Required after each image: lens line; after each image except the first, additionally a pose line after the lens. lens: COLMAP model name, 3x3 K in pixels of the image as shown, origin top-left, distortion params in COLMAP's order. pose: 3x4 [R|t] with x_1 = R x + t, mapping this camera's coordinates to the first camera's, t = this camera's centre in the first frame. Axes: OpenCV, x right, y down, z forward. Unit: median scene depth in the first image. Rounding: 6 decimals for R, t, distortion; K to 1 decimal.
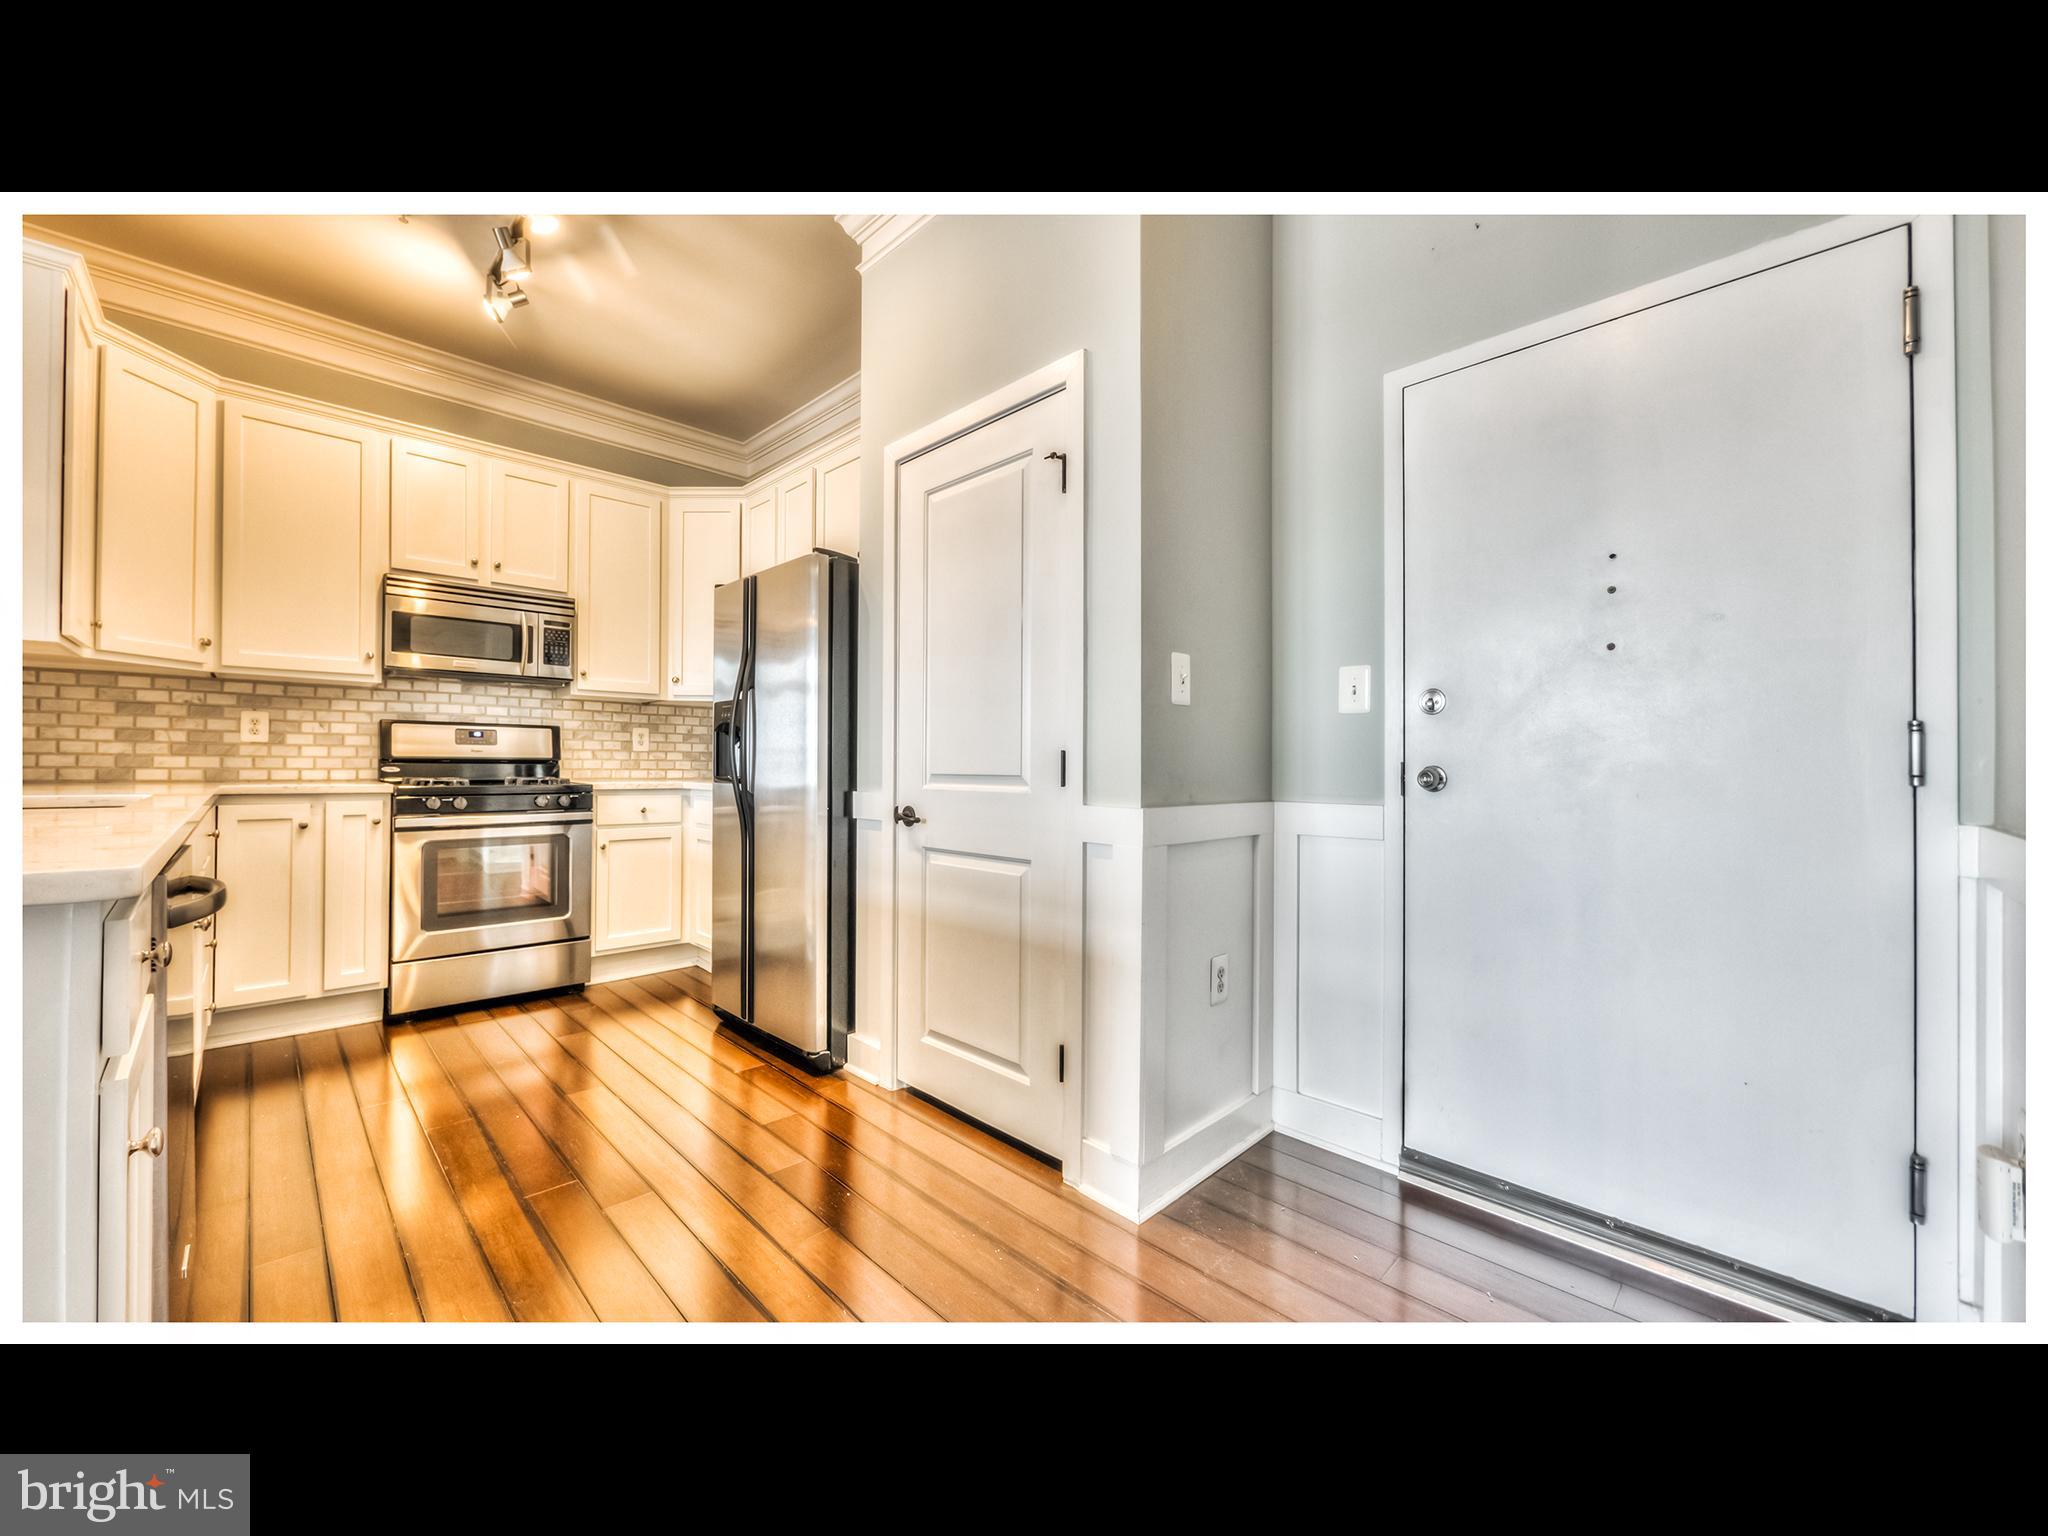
lens RADIAL K [[781.6, 0, 1007.5], [0, 781.6, 758.5], [0, 0, 1]] dist [-0.003728, 0.001769]
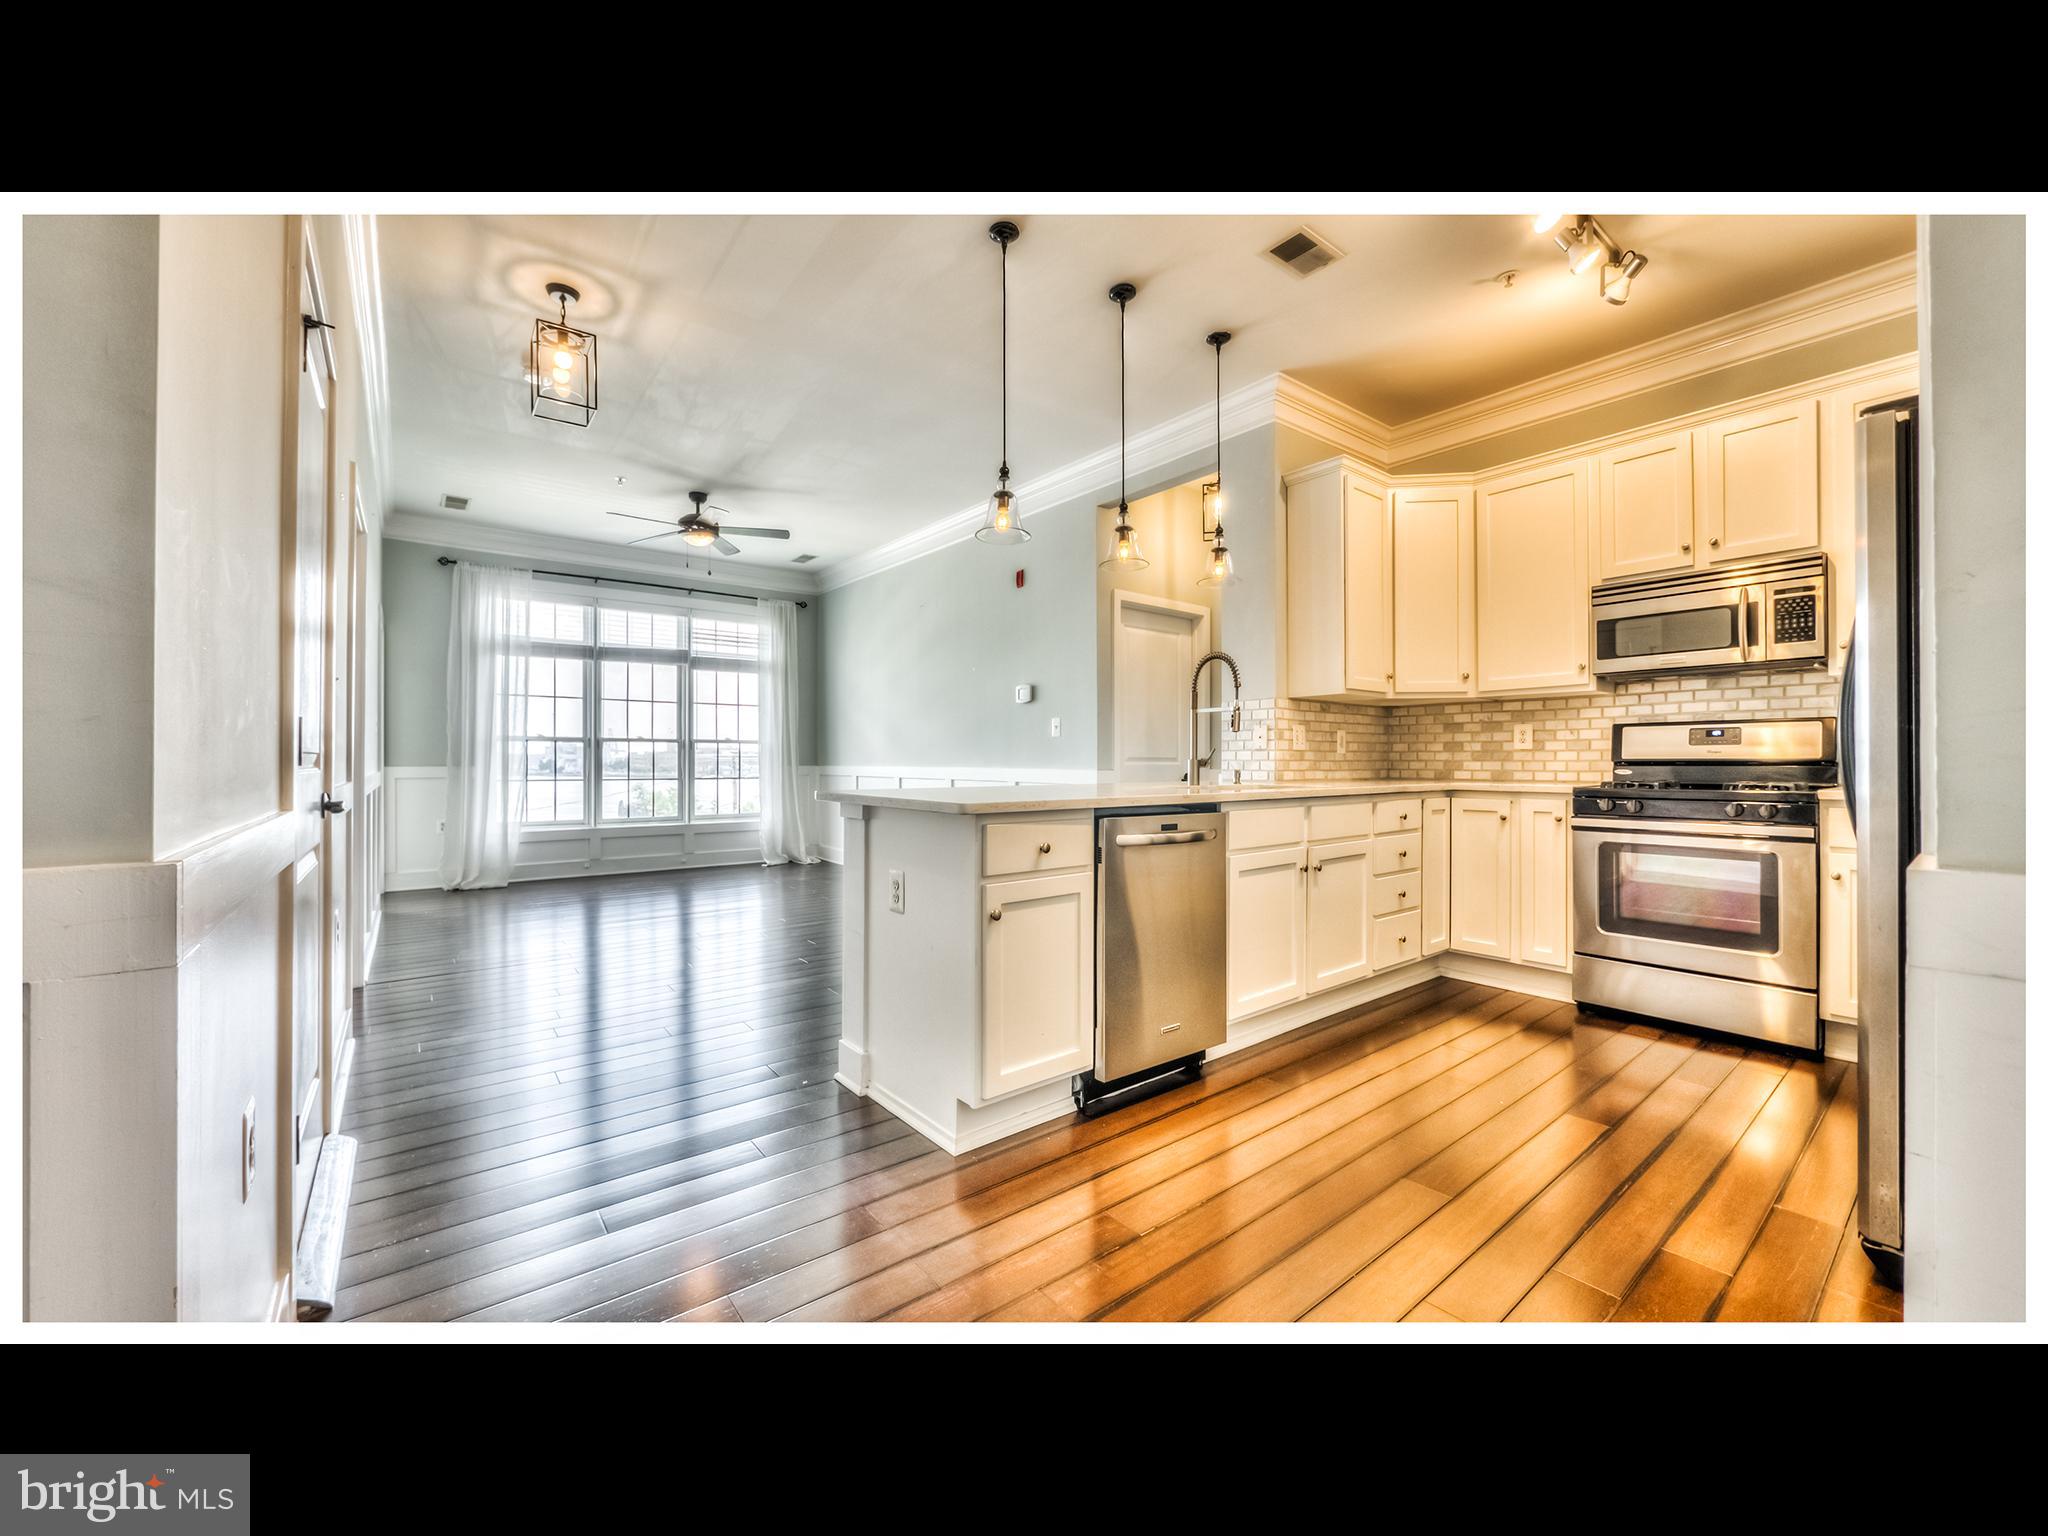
lens RADIAL K [[781.6, 0, 1001.5], [0, 781.6, 760.9], [0, 0, 1]] dist [-0.003728, 0.001769]
pose [[-0.124160, -0.012252, -0.992187, 0.378817], [0.006890, 0.999889, -0.013210, 0.008494], [0.992238, -0.008477, -0.124062, 0.352570]]
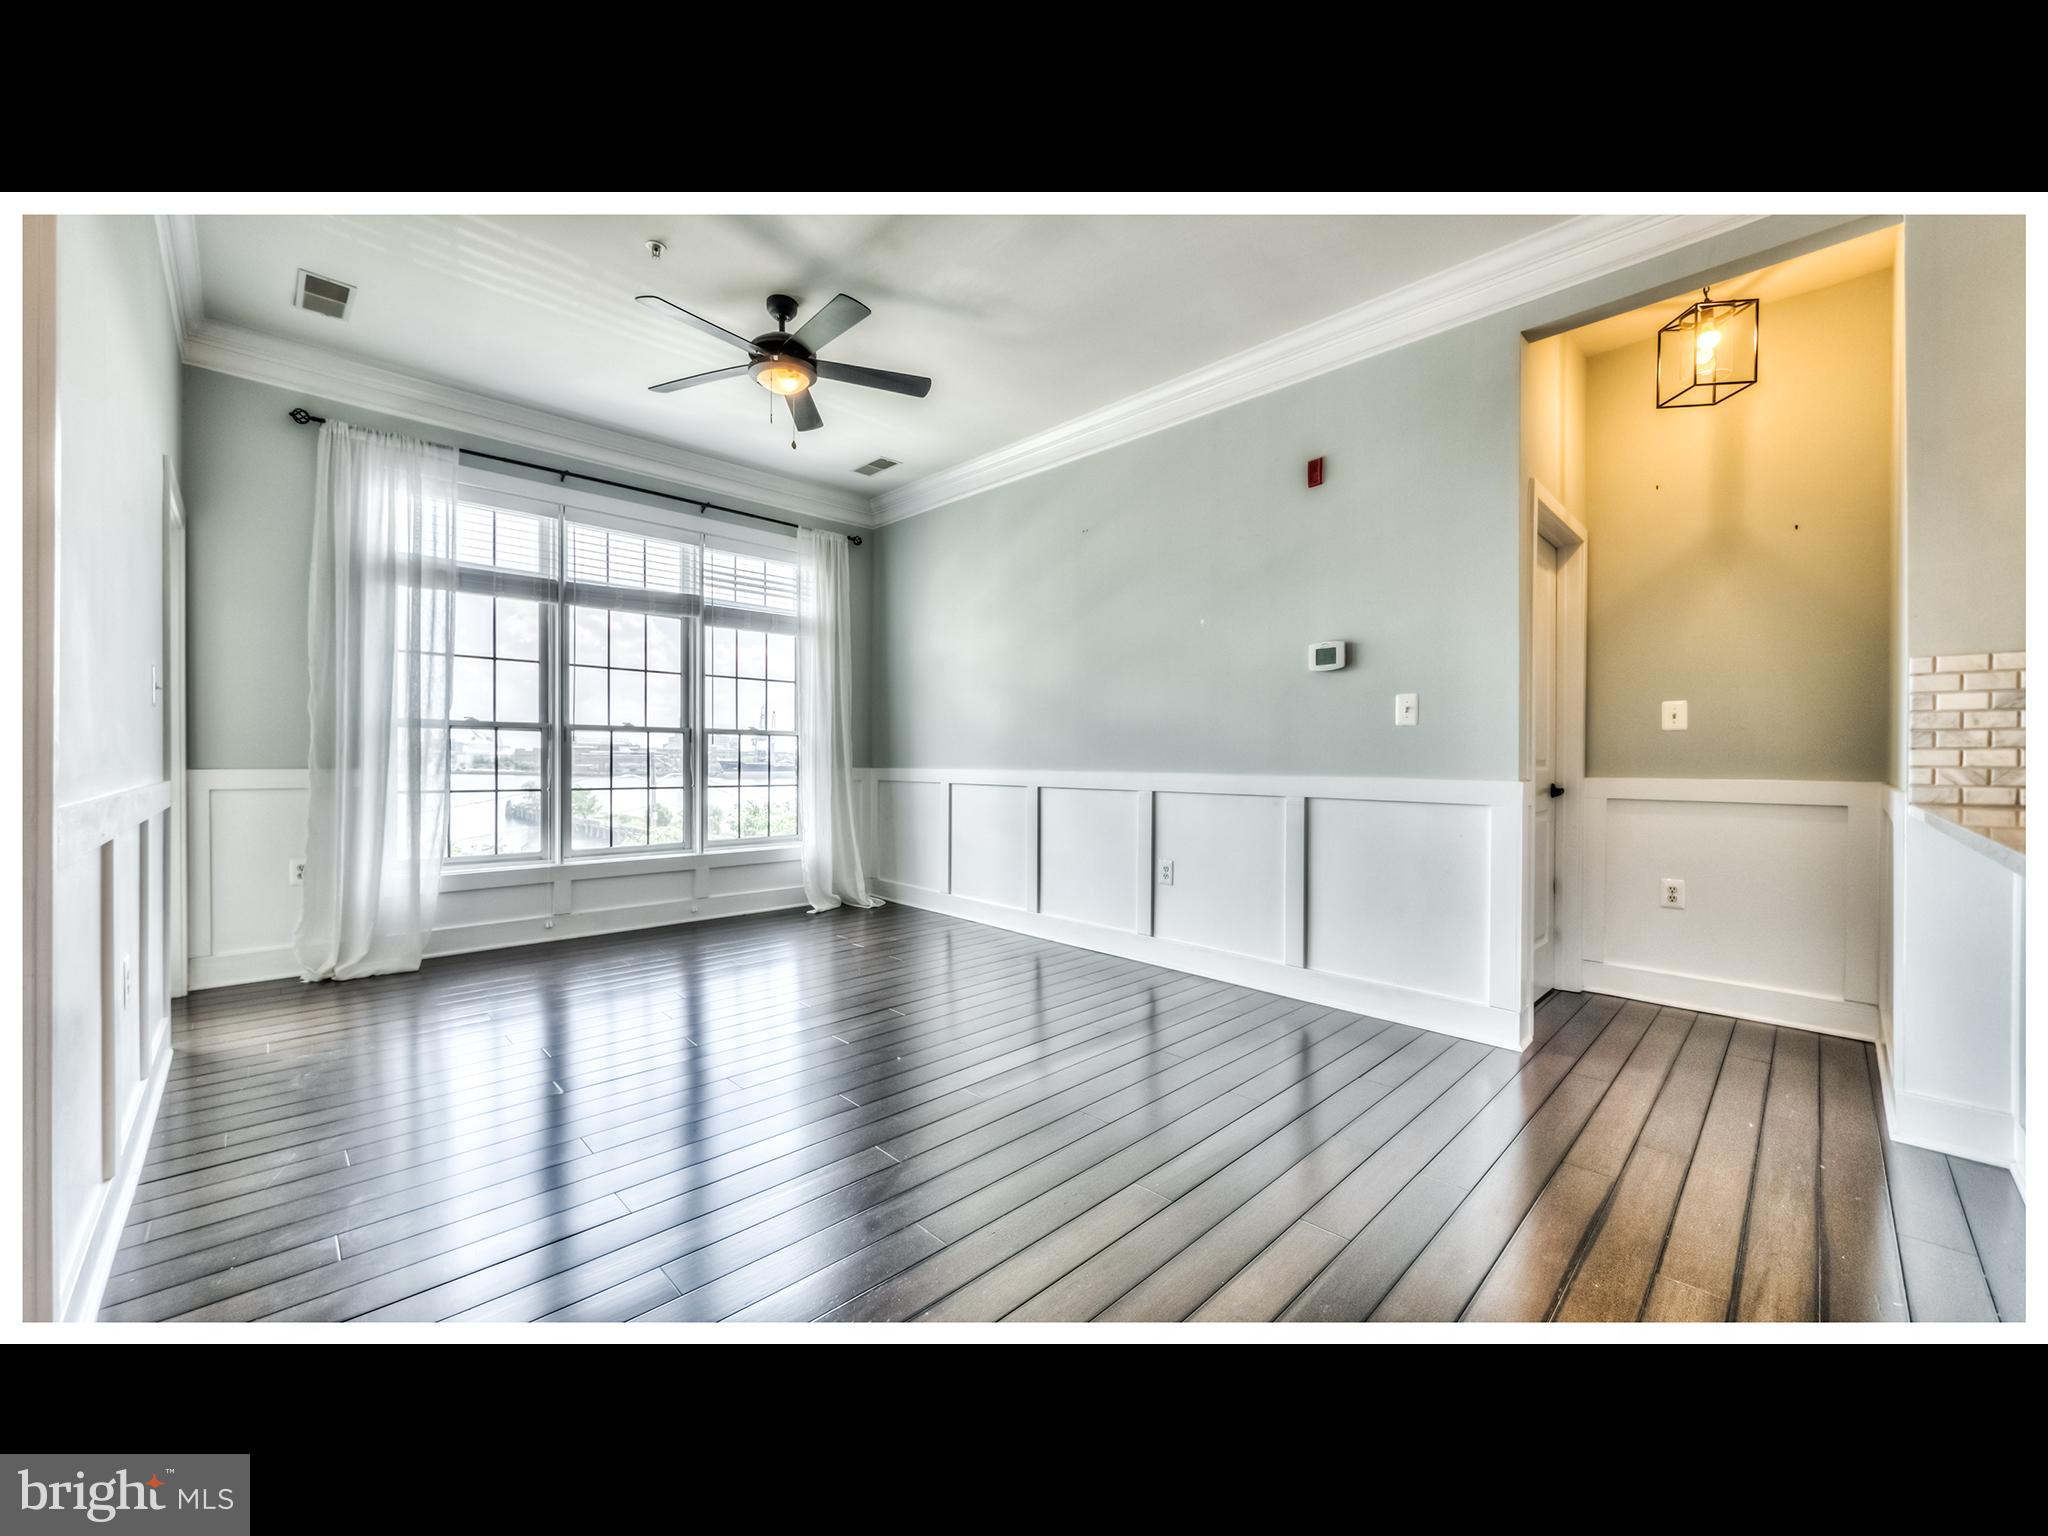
lens RADIAL K [[781.6, 0, 1002.6], [0, 781.6, 766.8], [0, 0, 1]] dist [-0.003728, 0.001769]
pose [[-0.011089, -0.003699, -0.999932, -0.280159], [0.003739, 0.999986, -0.003740, -0.008901], [0.999932, -0.003781, -0.011075, -0.260380]]
